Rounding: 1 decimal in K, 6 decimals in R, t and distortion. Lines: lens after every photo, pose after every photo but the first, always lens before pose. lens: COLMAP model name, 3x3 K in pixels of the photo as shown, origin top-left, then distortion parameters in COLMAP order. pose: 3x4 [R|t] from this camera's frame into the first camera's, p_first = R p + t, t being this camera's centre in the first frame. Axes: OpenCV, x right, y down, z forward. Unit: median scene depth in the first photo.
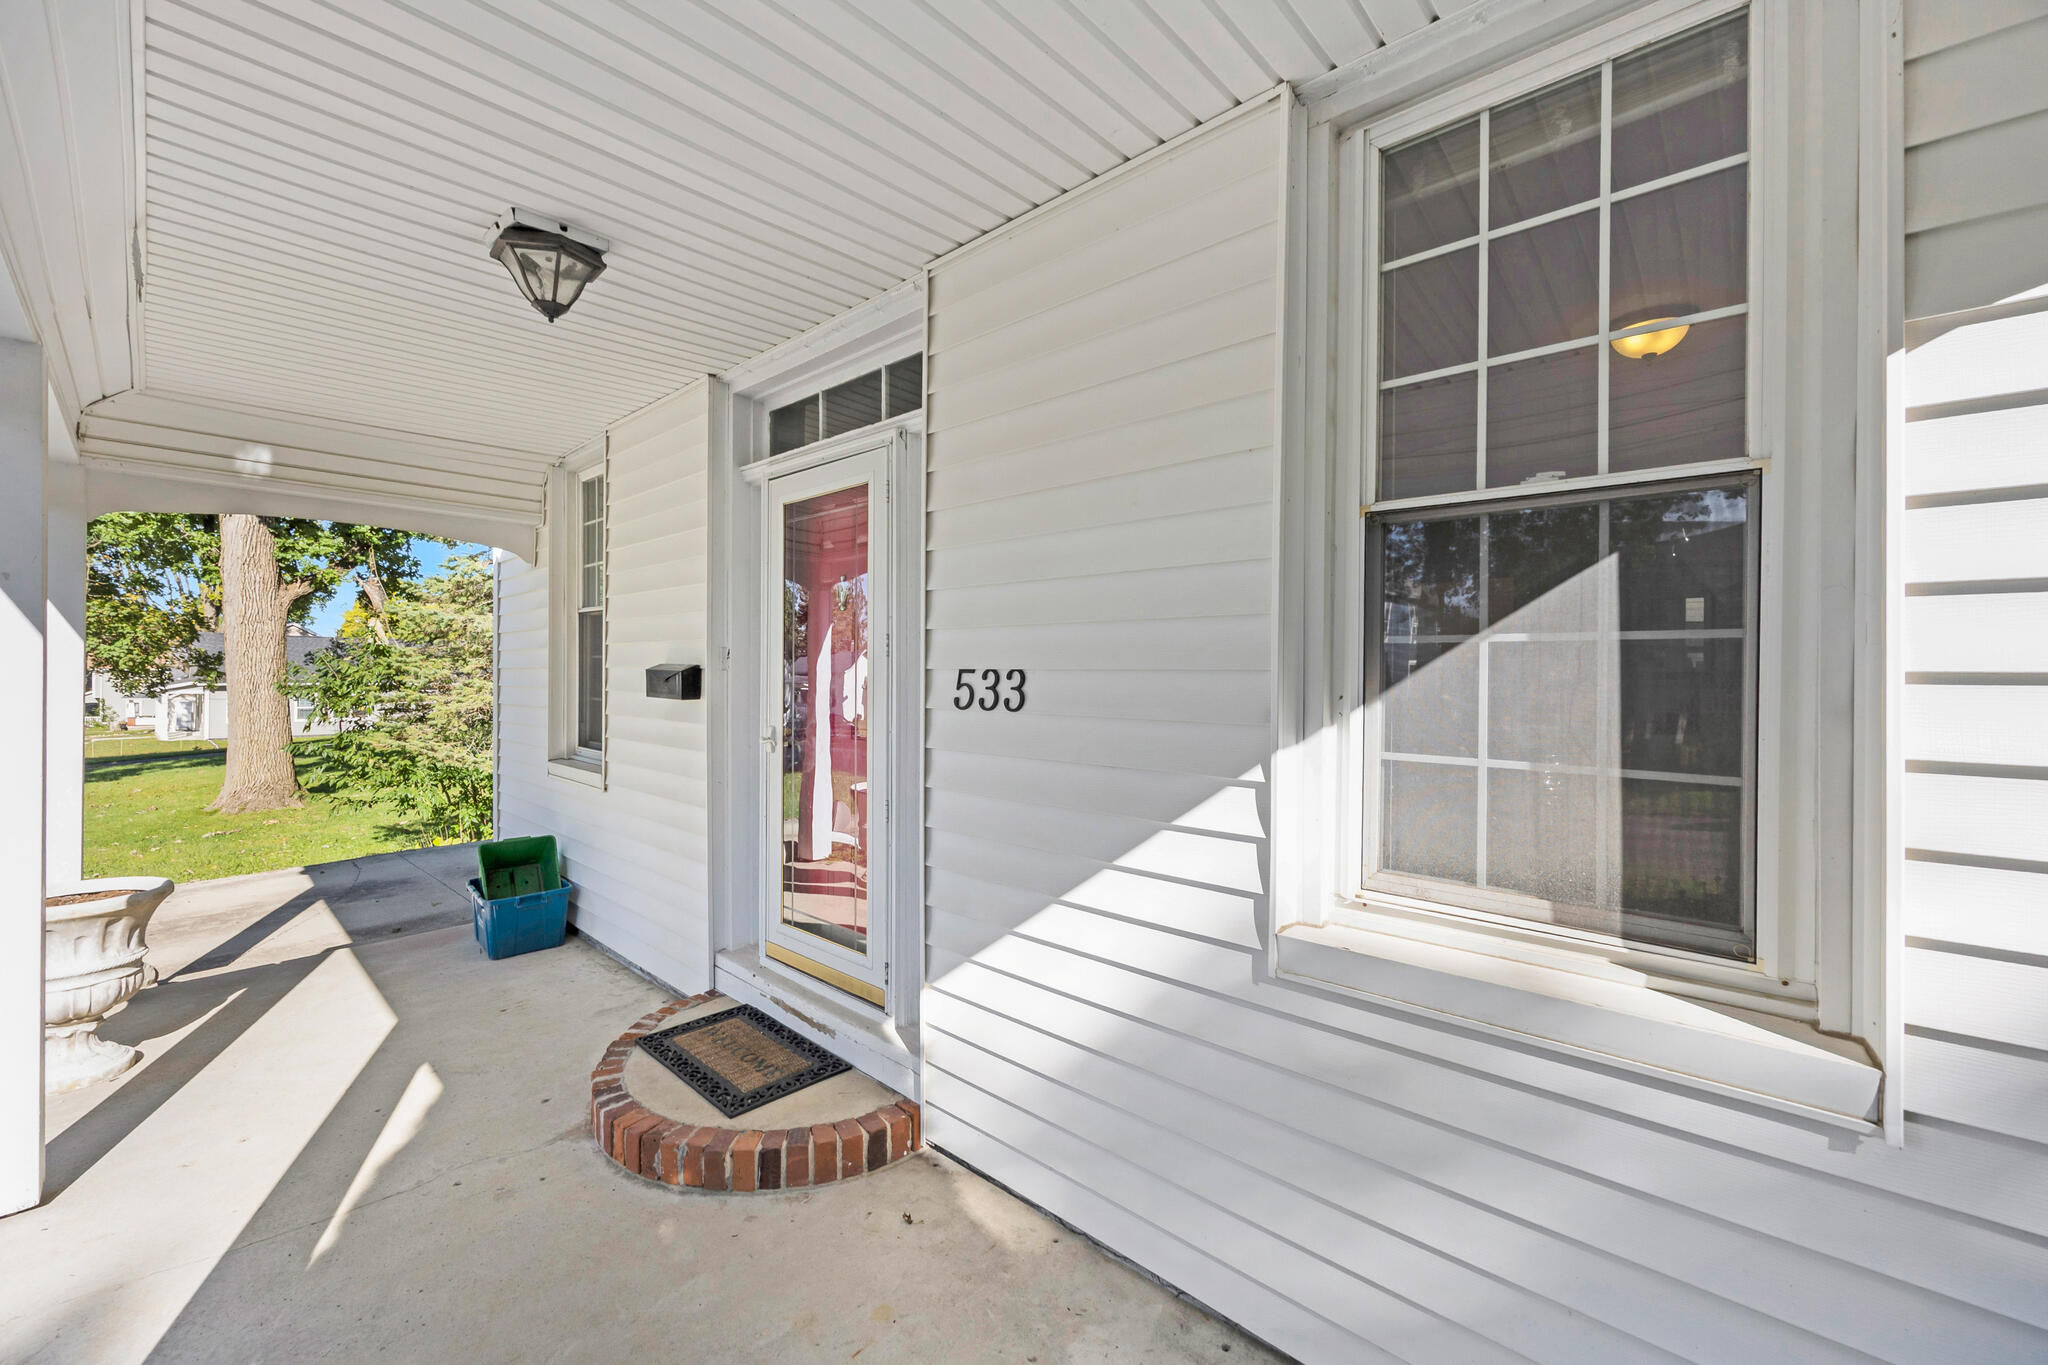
lens RADIAL K [[790.6, 0, 1014.8], [0, 790.6, 662.4], [0, 0, 1]] dist [0.000036, 0.000014]
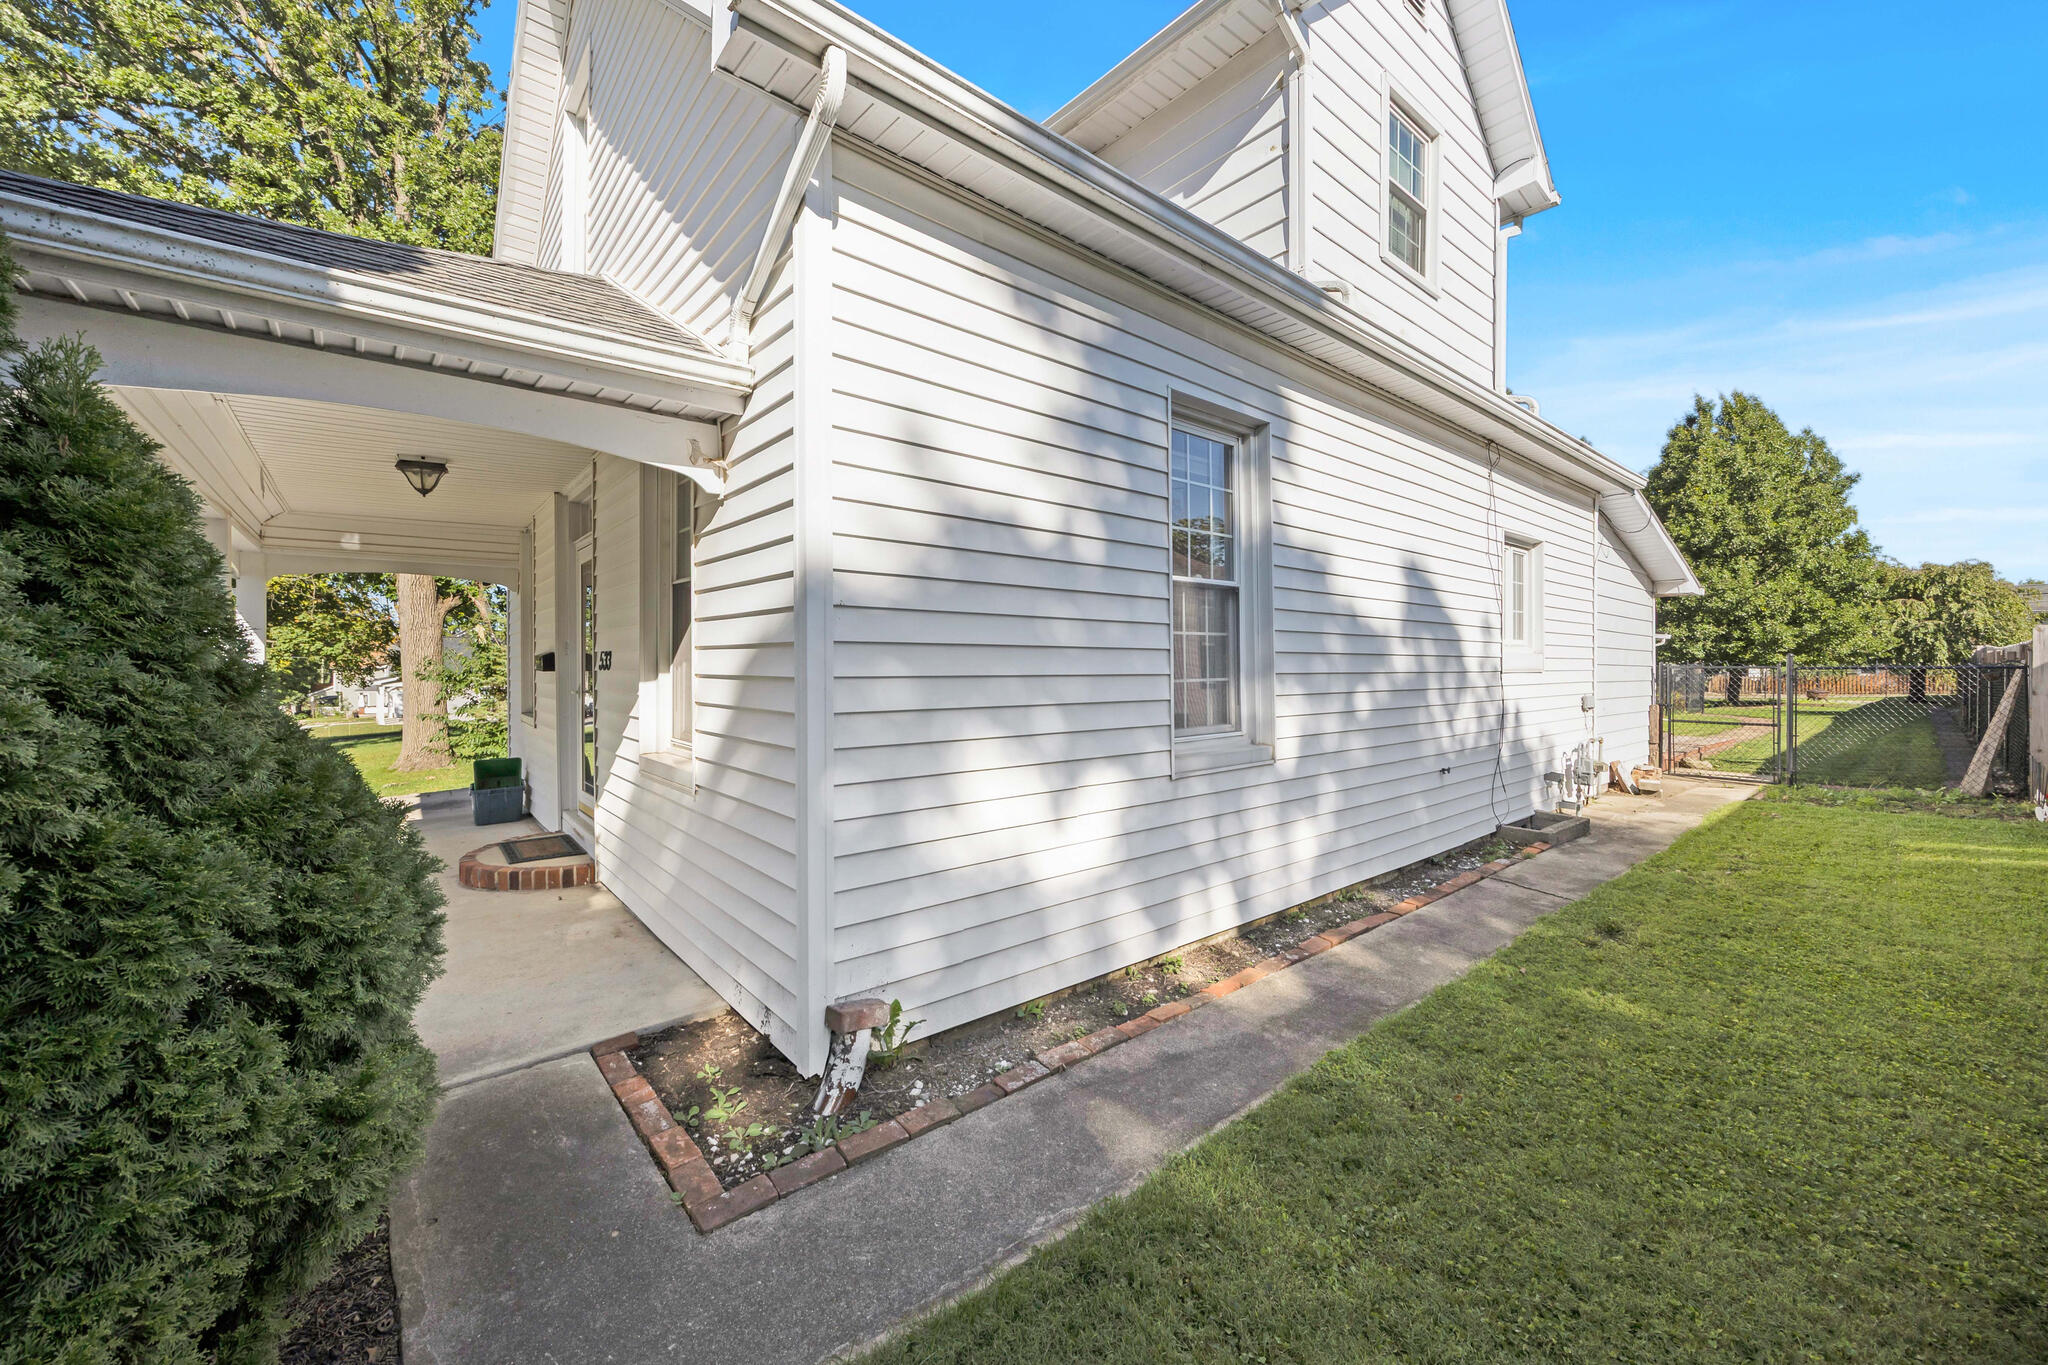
lens RADIAL K [[779.5, 0, 1020.8], [0, 779.5, 646.6], [0, 0, 1]] dist [-0.000185, 0.000140]
pose [[0.989455, -0.008274, -0.144606, 0.334116], [0.006006, 0.999852, -0.016112, 0.010582], [0.144718, 0.015074, 0.989358, -0.222980]]
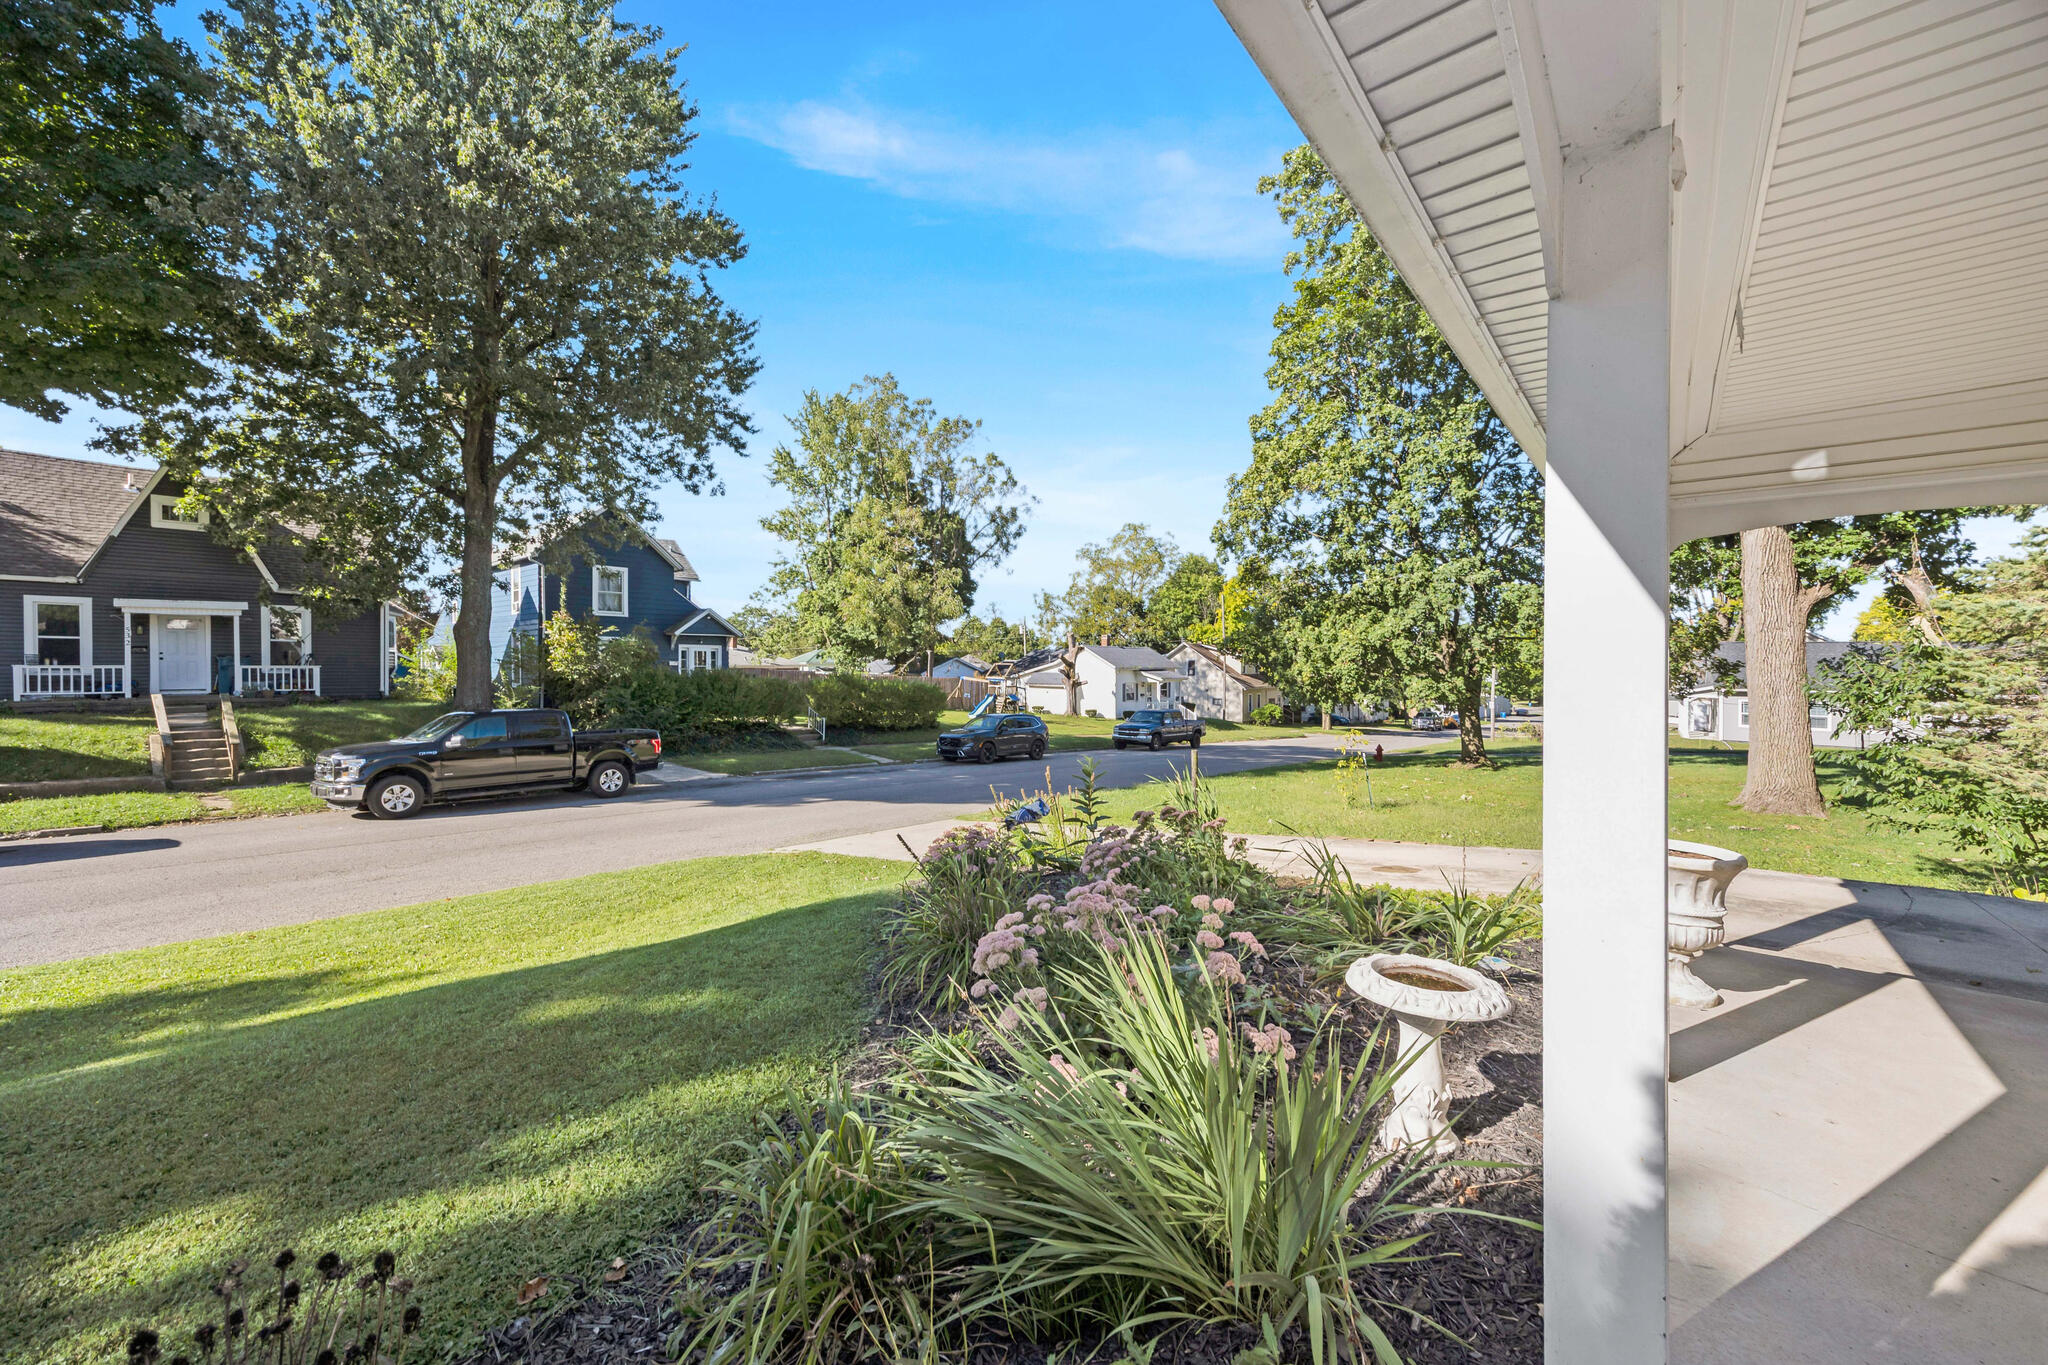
lens RADIAL K [[774.4, 0, 1020.4], [0, 774.4, 669.7], [0, 0, 1]] dist [-0.001364, 0.000116]
pose [[0.042088, -0.003372, -0.999108, -0.001672], [0.002958, 0.999990, -0.003251, 0.002659], [0.999110, -0.002818, 0.042098, -0.024030]]
